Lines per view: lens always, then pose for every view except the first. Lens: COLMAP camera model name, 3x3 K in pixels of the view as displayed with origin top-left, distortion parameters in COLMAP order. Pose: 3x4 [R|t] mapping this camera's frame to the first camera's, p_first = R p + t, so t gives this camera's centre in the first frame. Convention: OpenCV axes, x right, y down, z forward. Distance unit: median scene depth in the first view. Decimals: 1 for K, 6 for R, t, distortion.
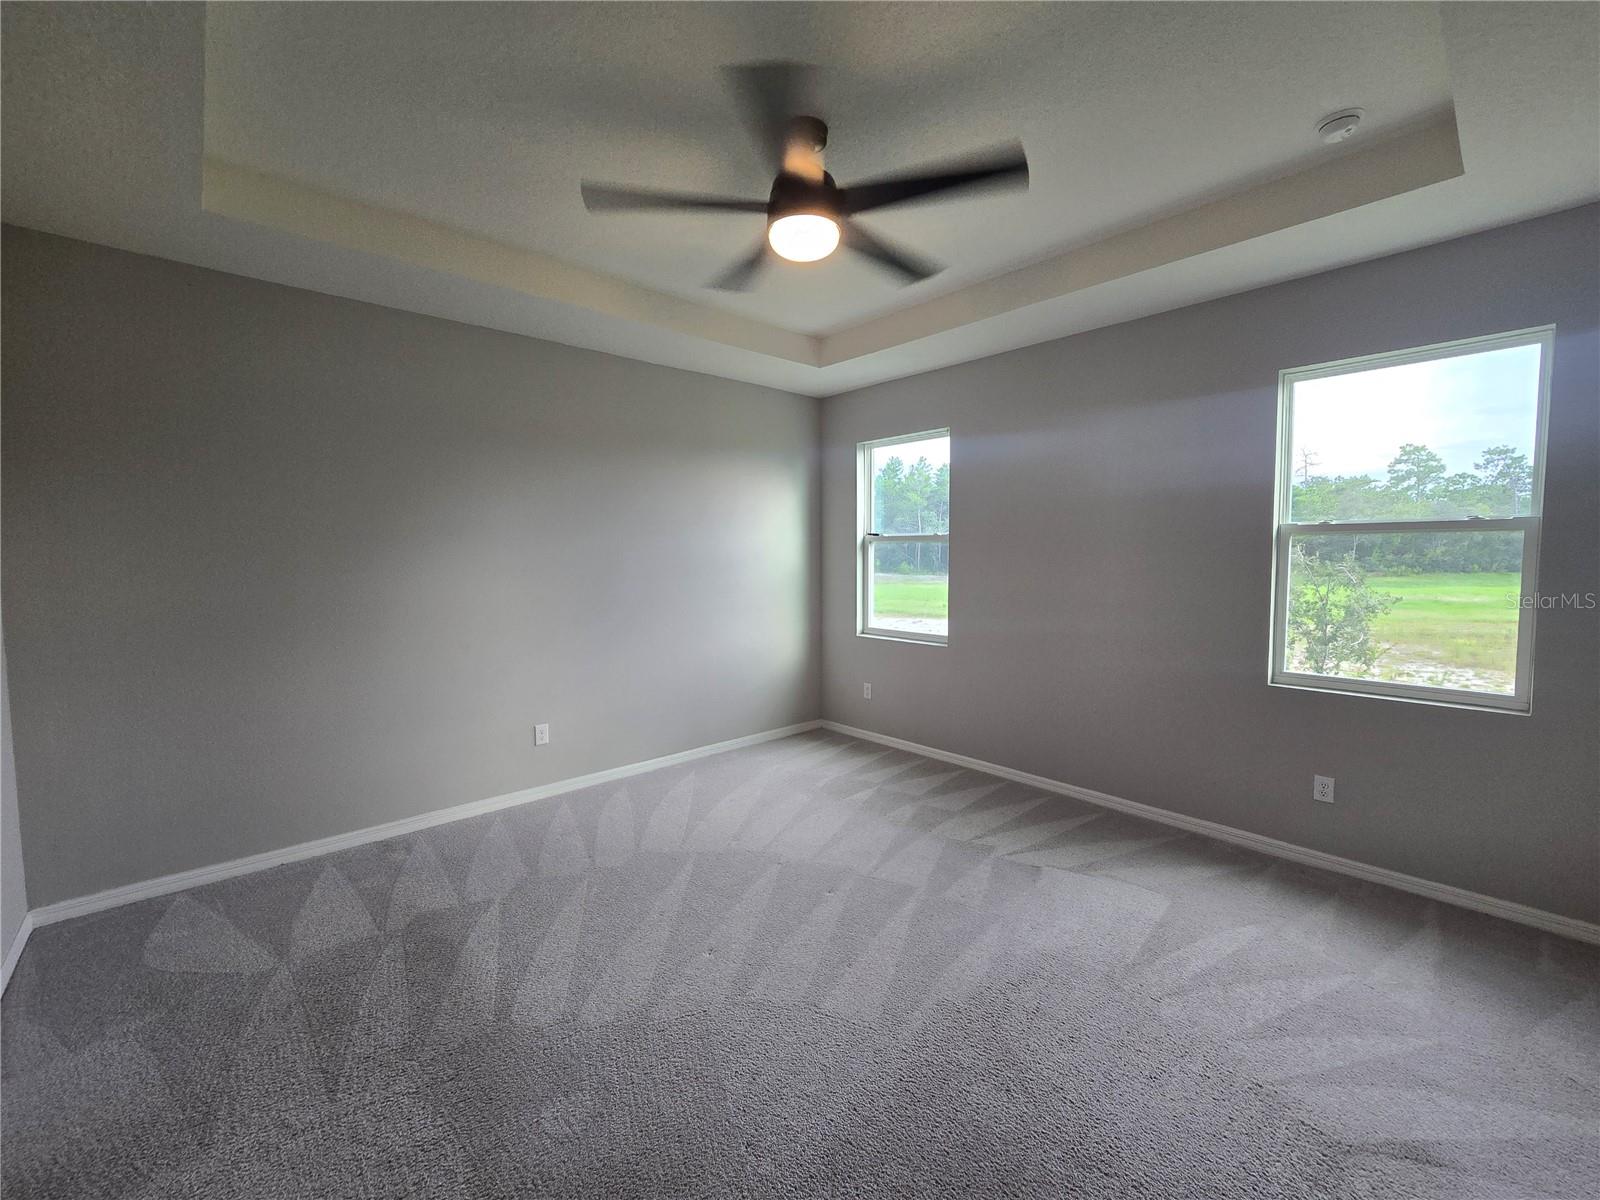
lens RADIAL K [[655.0, 0, 799.9], [0, 655.0, 590.1], [0, 0, 1]] dist [-0.004354, 0.000487]
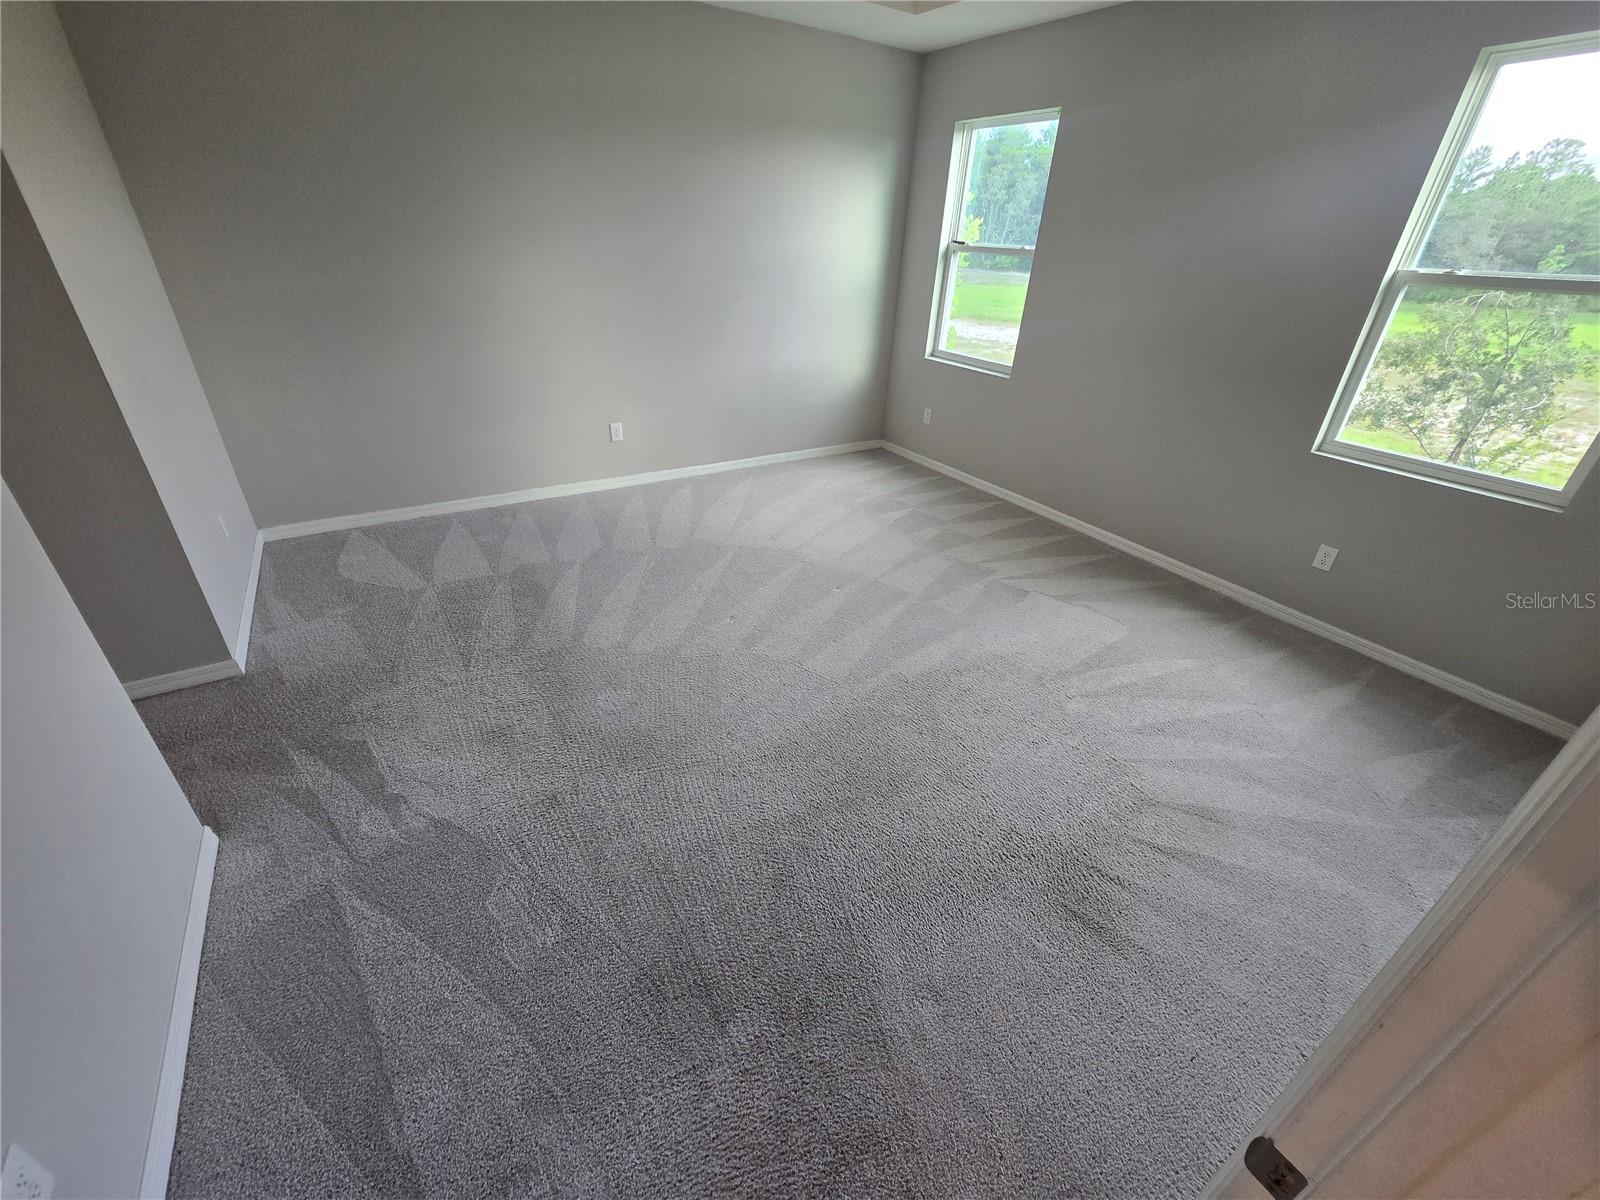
lens RADIAL K [[655.0, 0, 803.6], [0, 655.0, 591.3], [0, 0, 1]] dist [-0.004354, 0.000487]
pose [[0.984142, 0.123553, -0.127276, 0.126110], [-0.057340, 0.900587, 0.430876, -0.045883], [0.167859, -0.416745, 0.893391, -0.083594]]
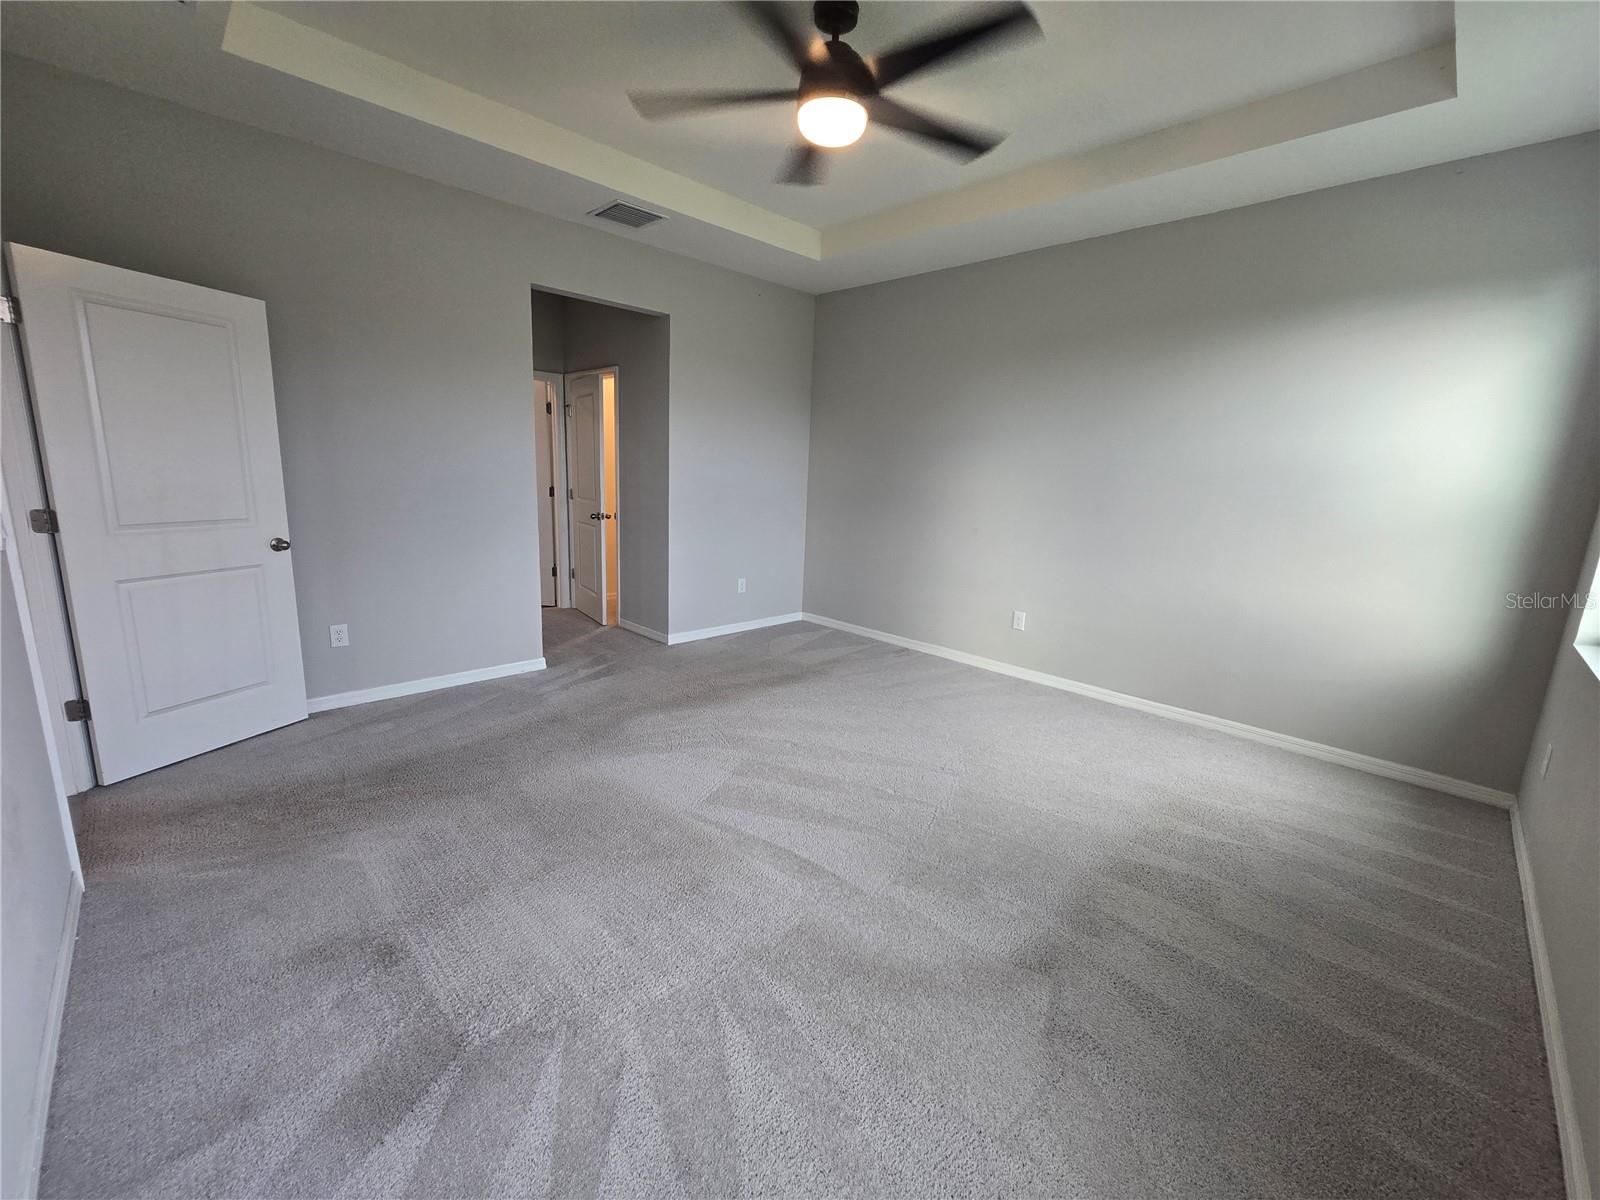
lens RADIAL K [[655.0, 0, 786.6], [0, 655.0, 596.1], [0, 0, 1]] dist [-0.004354, 0.000487]
pose [[0.032684, 0.205510, -0.978109, 0.862053], [-0.092604, 0.975045, 0.201771, -0.011936], [0.995166, 0.083982, 0.050900, 0.690918]]
